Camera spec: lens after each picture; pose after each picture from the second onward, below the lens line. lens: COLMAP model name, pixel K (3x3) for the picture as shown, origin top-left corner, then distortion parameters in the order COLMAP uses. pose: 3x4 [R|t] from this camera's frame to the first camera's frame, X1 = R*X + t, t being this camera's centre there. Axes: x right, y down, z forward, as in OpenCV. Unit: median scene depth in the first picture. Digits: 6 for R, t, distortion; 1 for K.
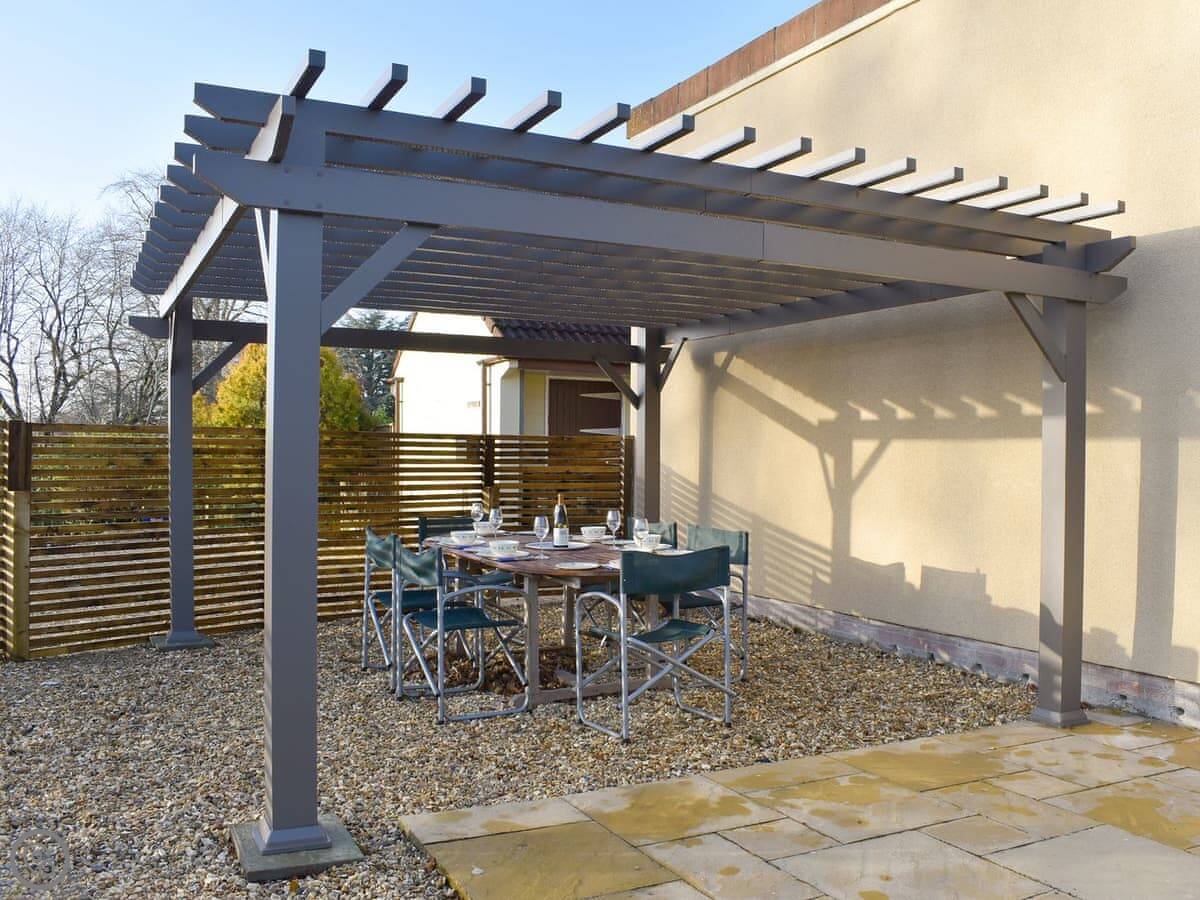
lens RADIAL K [[1206.8, 0, 600.2], [0, 1206.8, 470.2], [0, 0, 1]] dist [-0.010762, -0.017920]
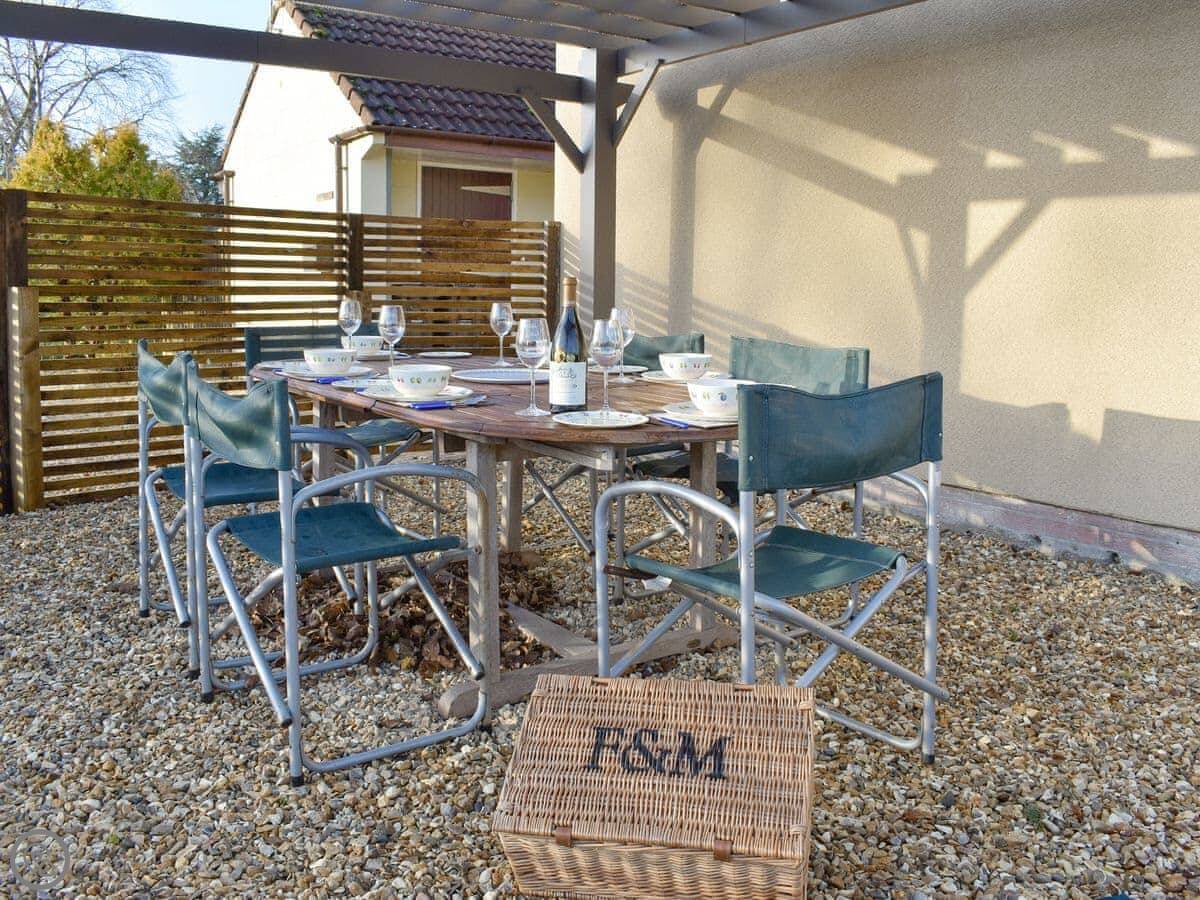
lens RADIAL K [[1305.2, 0, 600.4], [0, 1305.2, 431.7], [0, 0, 1]] dist [-0.097804, -0.017147]
pose [[0.994221, -0.008166, 0.107043, -0.057873], [-0.002758, 0.994831, 0.101510, 0.029307], [-0.107318, -0.101219, 0.989059, 0.436354]]
